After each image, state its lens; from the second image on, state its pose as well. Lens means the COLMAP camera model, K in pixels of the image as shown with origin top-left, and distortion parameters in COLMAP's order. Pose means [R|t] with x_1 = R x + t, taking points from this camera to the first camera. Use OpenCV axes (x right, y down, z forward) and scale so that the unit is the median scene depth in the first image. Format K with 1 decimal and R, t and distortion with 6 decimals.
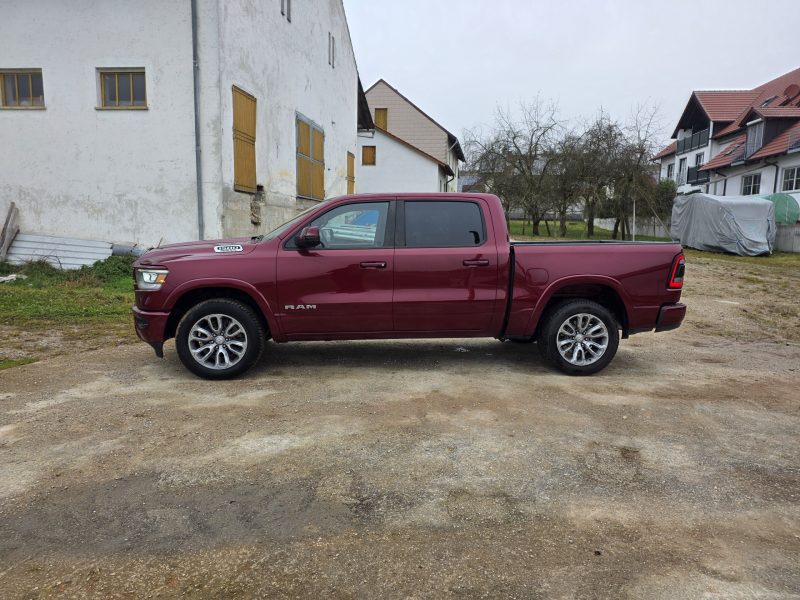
lens RADIAL K [[526.3, 0, 401.5], [0, 526.3, 298.7], [0, 0, 1]] dist [0.065963, -0.042141]
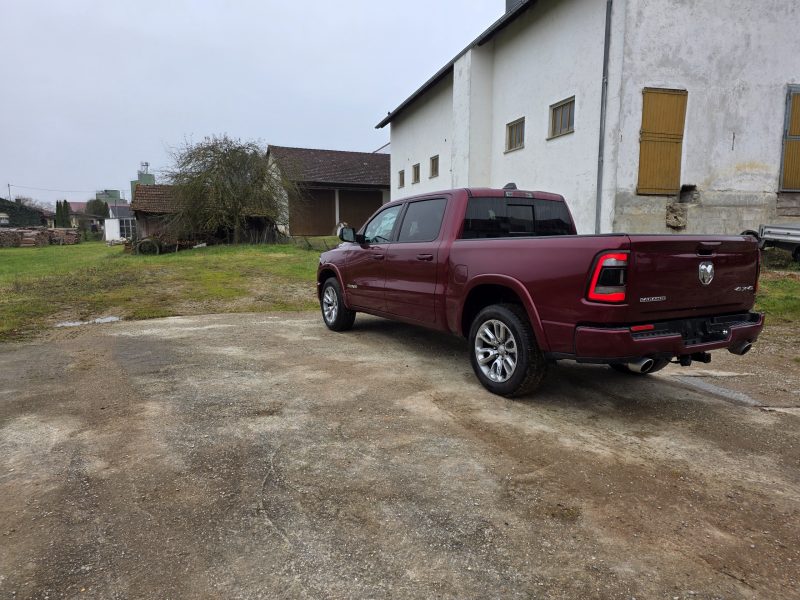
lens RADIAL K [[526.3, 0, 393.8], [0, 526.3, 295.7], [0, 0, 1]] dist [0.065963, -0.042141]
pose [[0.410617, 0.084086, -0.907923, 1.099342], [-0.110176, 0.993018, 0.042139, -0.029034], [0.905127, 0.082728, 0.417014, 0.530371]]
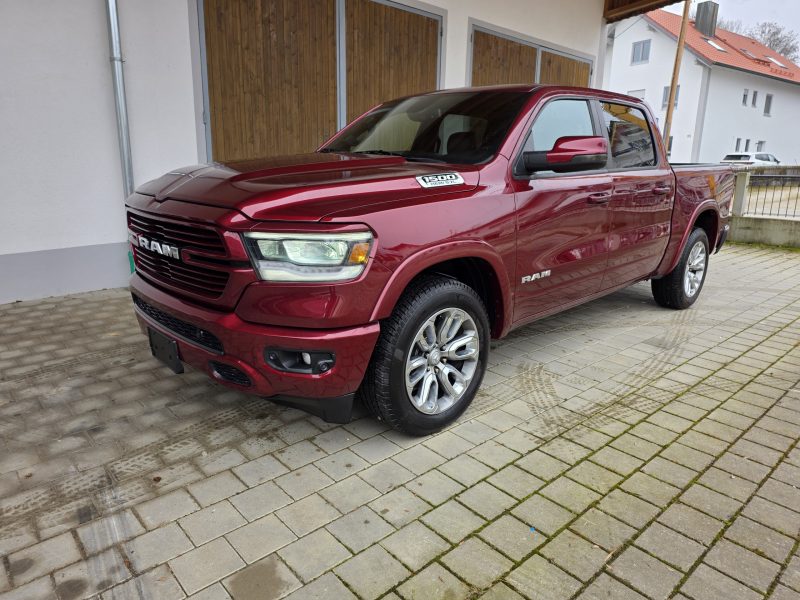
lens RADIAL K [[526.3, 0, 404.2], [0, 526.3, 287.2], [0, 0, 1]] dist [0.065963, -0.042141]
pose [[0.776406, -0.142159, 0.613990, -0.679376], [0.061068, 0.986613, 0.151211, -0.071927], [-0.627267, -0.079906, 0.774694, 0.629849]]
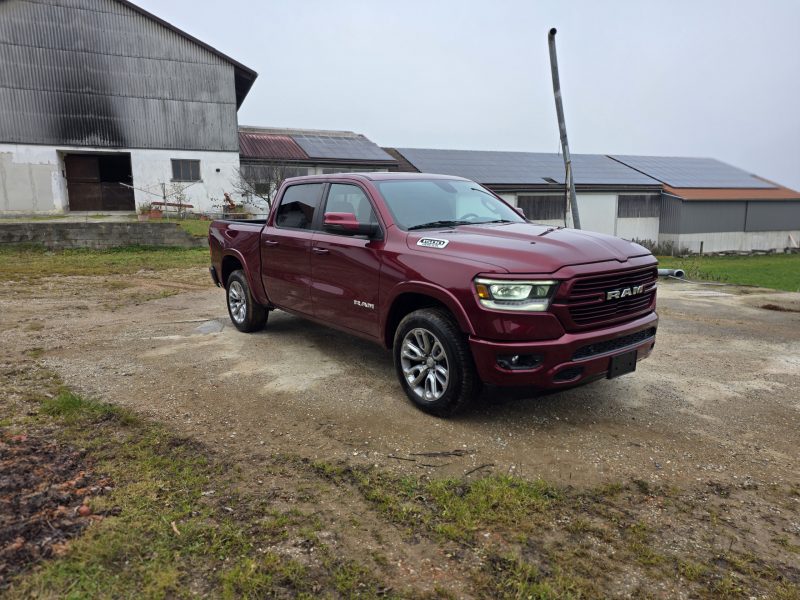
lens RADIAL K [[526.3, 0, 396.3], [0, 526.3, 288.3], [0, 0, 1]] dist [0.065963, -0.042141]
pose [[-0.531921, -0.134717, 0.836009, -0.982525], [0.111066, 0.967636, 0.226594, -0.249537], [-0.839479, 0.213382, -0.499743, 1.767949]]
